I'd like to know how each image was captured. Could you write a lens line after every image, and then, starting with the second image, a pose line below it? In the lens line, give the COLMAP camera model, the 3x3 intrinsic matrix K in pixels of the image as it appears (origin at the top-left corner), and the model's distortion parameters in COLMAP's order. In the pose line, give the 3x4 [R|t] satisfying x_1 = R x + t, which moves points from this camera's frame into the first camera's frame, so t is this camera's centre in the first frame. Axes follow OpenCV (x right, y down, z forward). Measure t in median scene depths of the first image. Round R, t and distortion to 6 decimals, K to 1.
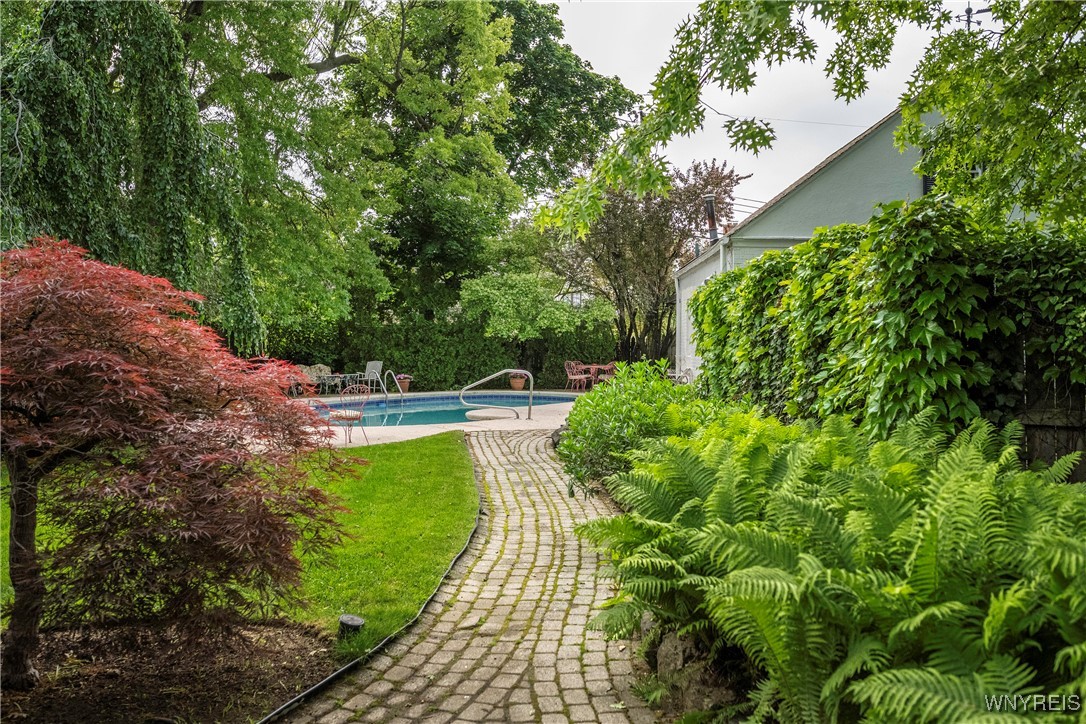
lens RADIAL K [[940.9, 0, 542.6], [0, 940.9, 360.4], [0, 0, 1]] dist [0.018152, -0.000936]
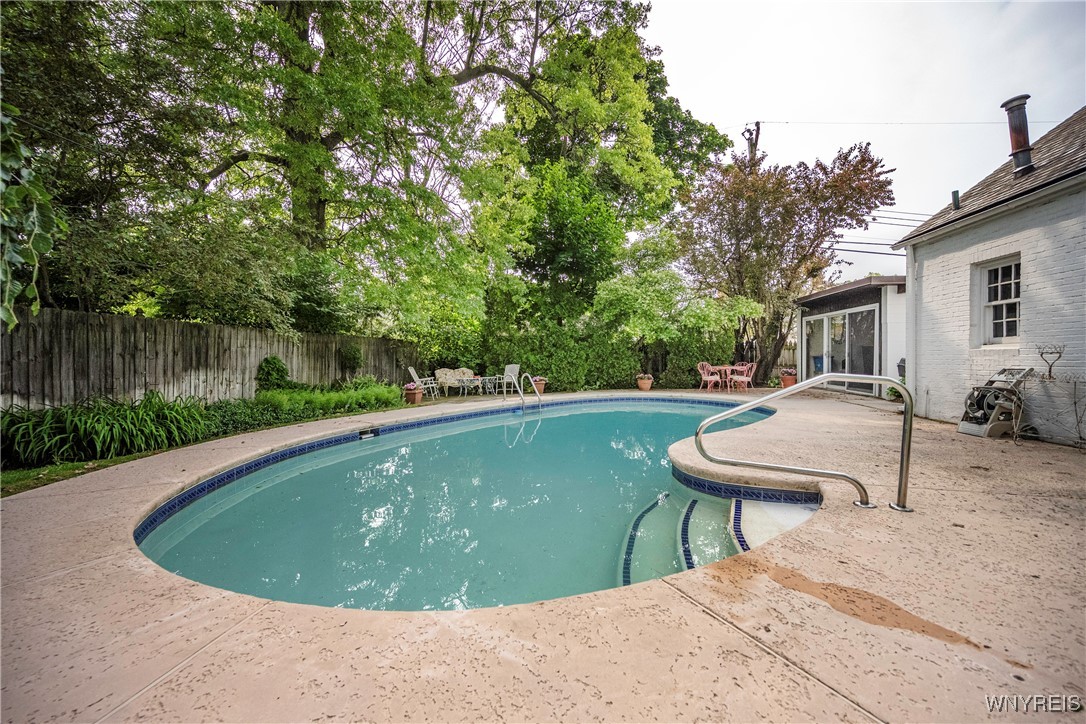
lens RADIAL K [[438.5, 0, 543.3], [0, 438.5, 363.4], [0, 0, 1]] dist [0.000309, 0.000008]
pose [[0.992668, -0.012028, -0.120275, -0.082812], [0.011049, 0.999900, -0.008804, 0.004225], [0.120369, 0.007410, 0.992702, 0.505156]]
